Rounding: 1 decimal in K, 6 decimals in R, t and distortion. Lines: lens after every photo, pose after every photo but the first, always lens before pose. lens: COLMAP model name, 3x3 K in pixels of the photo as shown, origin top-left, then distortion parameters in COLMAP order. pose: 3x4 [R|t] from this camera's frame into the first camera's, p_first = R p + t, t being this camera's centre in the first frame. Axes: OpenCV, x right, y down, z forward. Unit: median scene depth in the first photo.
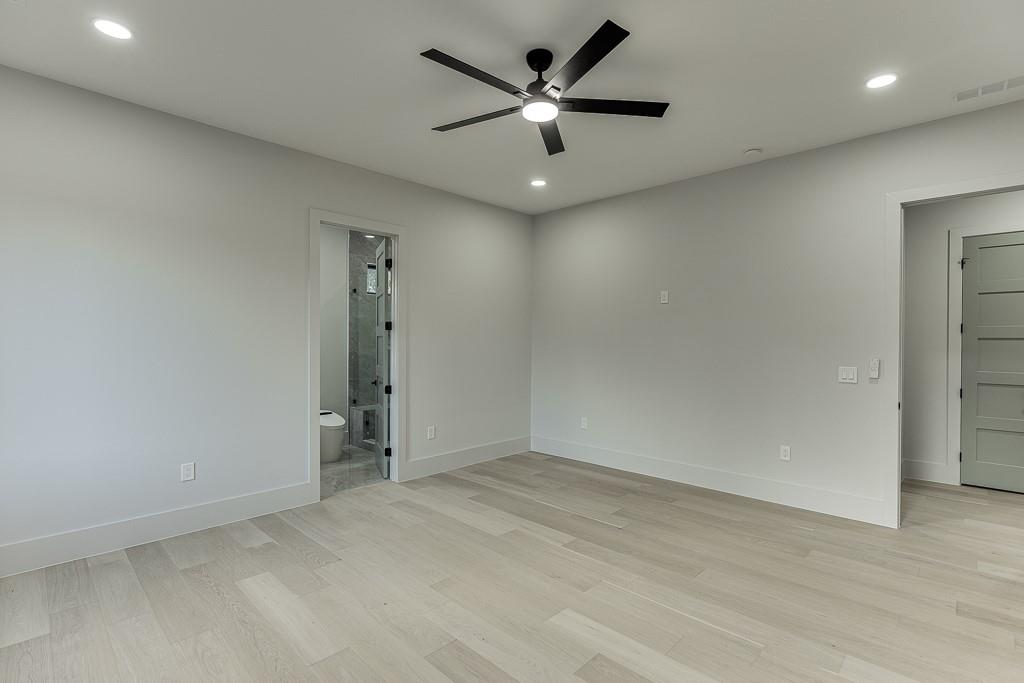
lens RADIAL K [[479.6, 0, 515.1], [0, 479.6, 344.6], [0, 0, 1]] dist [0.000475, -0.000036]
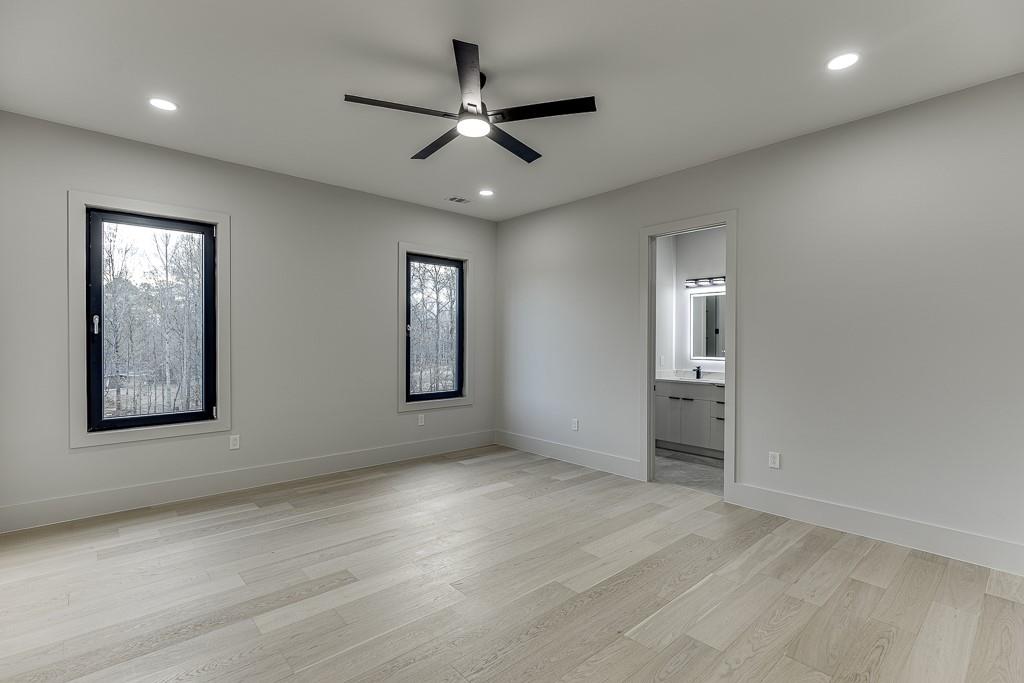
lens RADIAL K [[479.6, 0, 520.5], [0, 479.6, 346.3], [0, 0, 1]] dist [0.000475, -0.000036]
pose [[-0.070605, 0.009151, -0.997462, 0.720370], [-0.004112, 0.999947, 0.009465, -0.002825], [0.997496, 0.004770, -0.070564, 0.759146]]
